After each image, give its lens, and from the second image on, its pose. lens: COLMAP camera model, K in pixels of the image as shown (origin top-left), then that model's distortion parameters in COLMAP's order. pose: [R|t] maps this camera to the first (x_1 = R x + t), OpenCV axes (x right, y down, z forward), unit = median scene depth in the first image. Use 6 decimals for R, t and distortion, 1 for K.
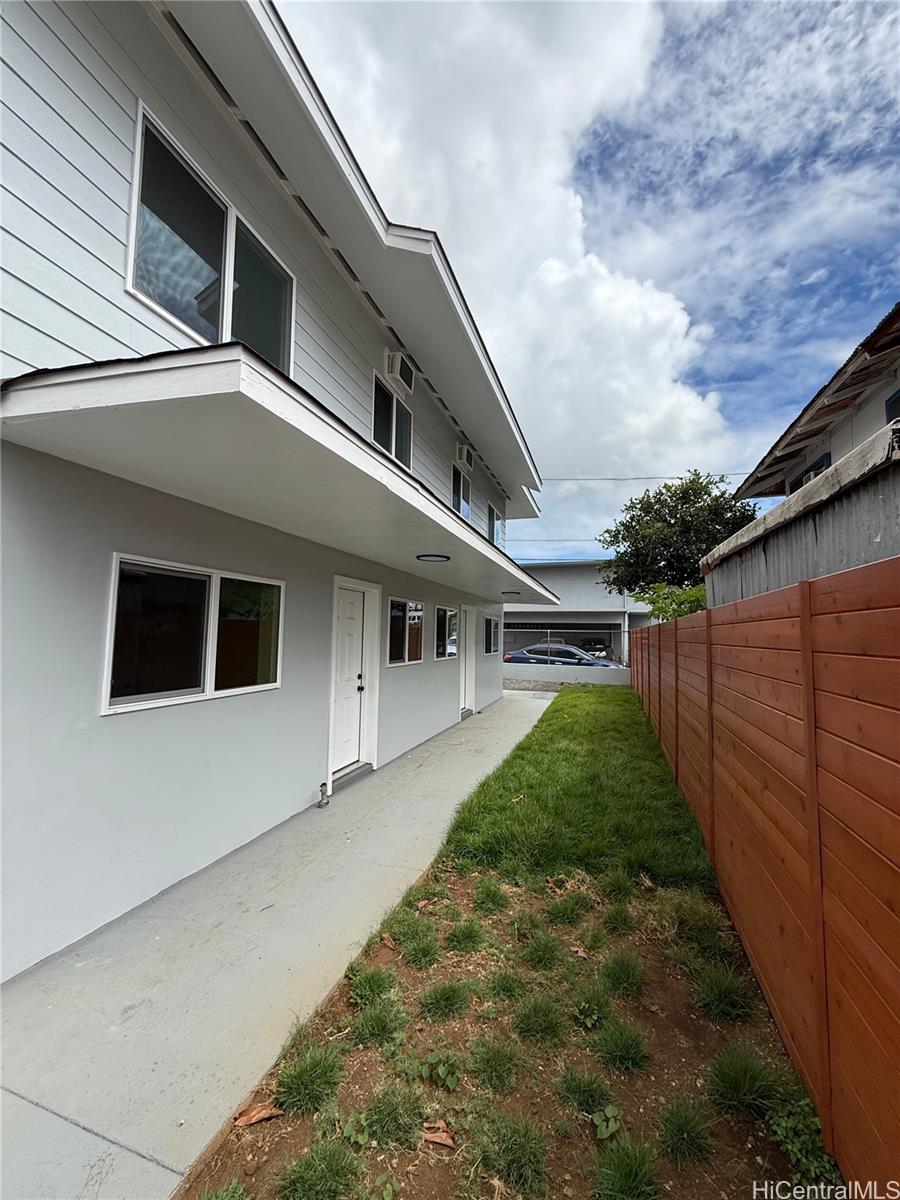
lens RADIAL K [[481.0, 0, 450.7], [0, 481.0, 596.2], [0, 0, 1]] dist [0.000968, -0.000052]
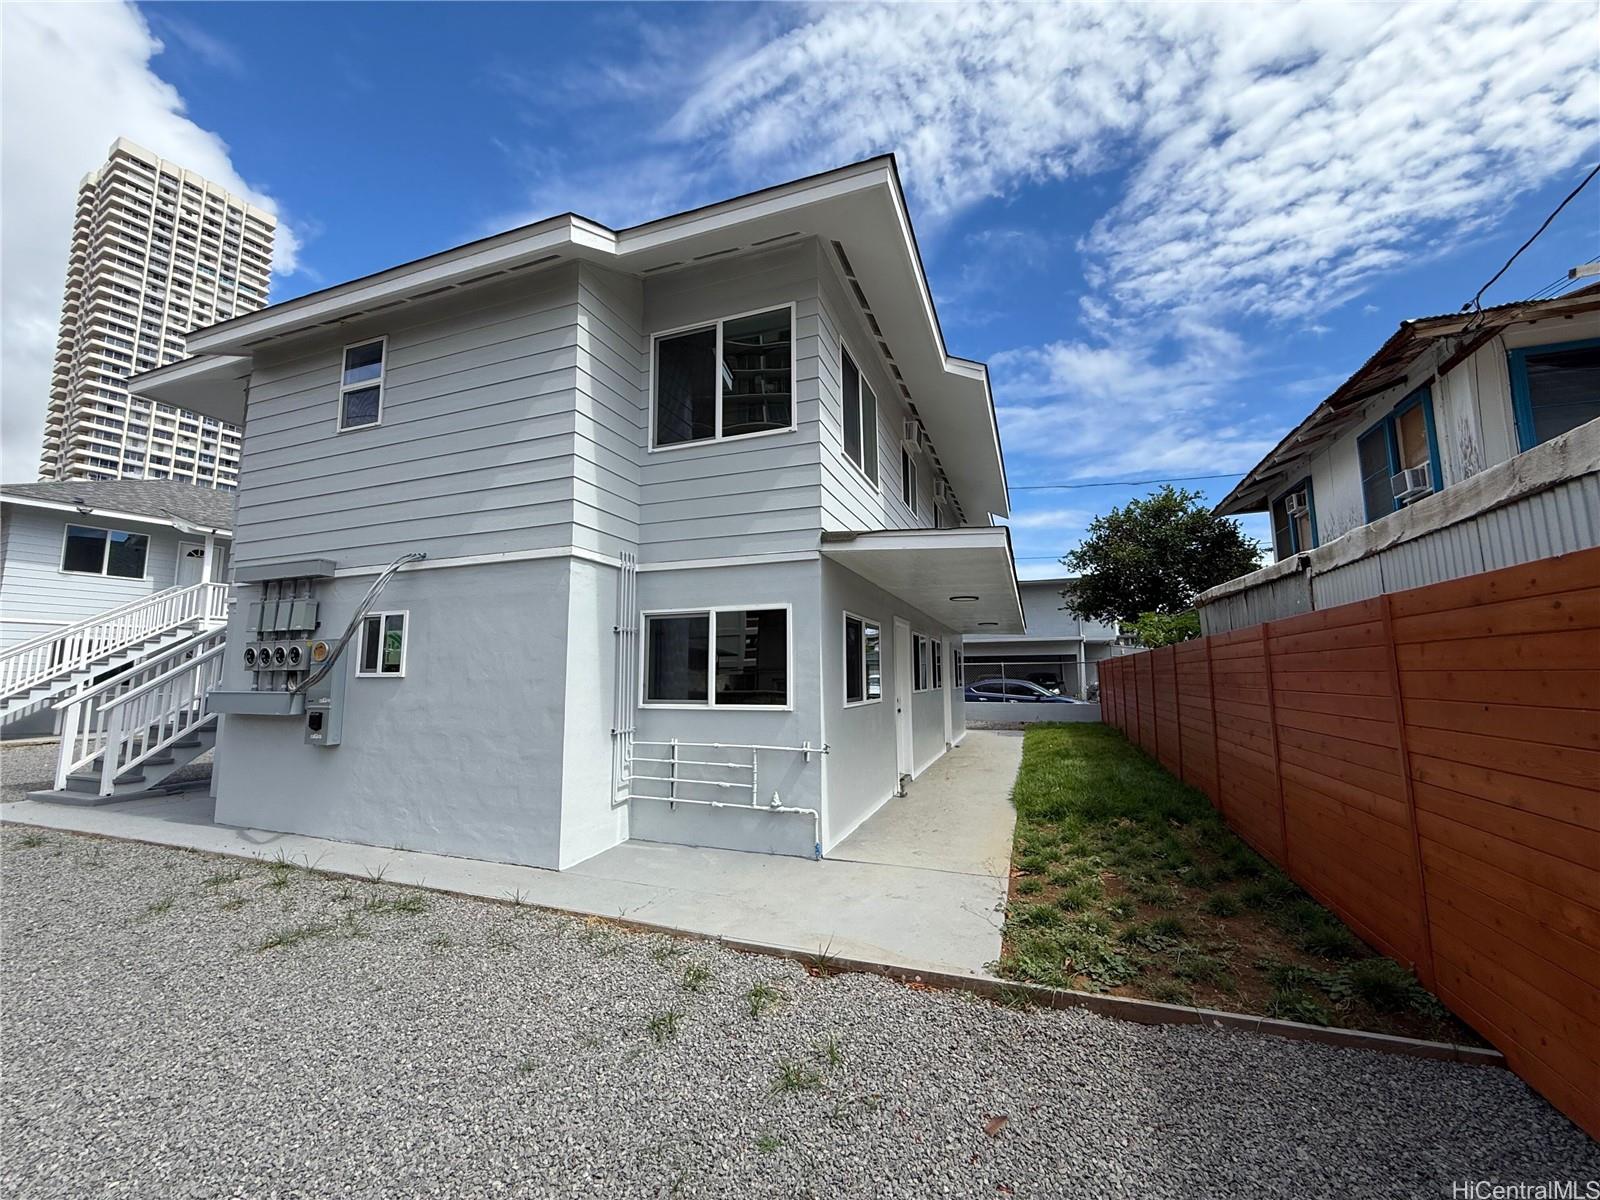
lens RADIAL K [[641.3, 0, 792.7], [0, 641.3, 600.6], [0, 0, 1]] dist [0.000968, -0.000052]
pose [[0.998624, -0.026153, -0.045447, -0.161500], [0.024363, 0.998922, -0.039507, -0.008917], [0.046431, 0.038345, 0.998185, -0.256715]]
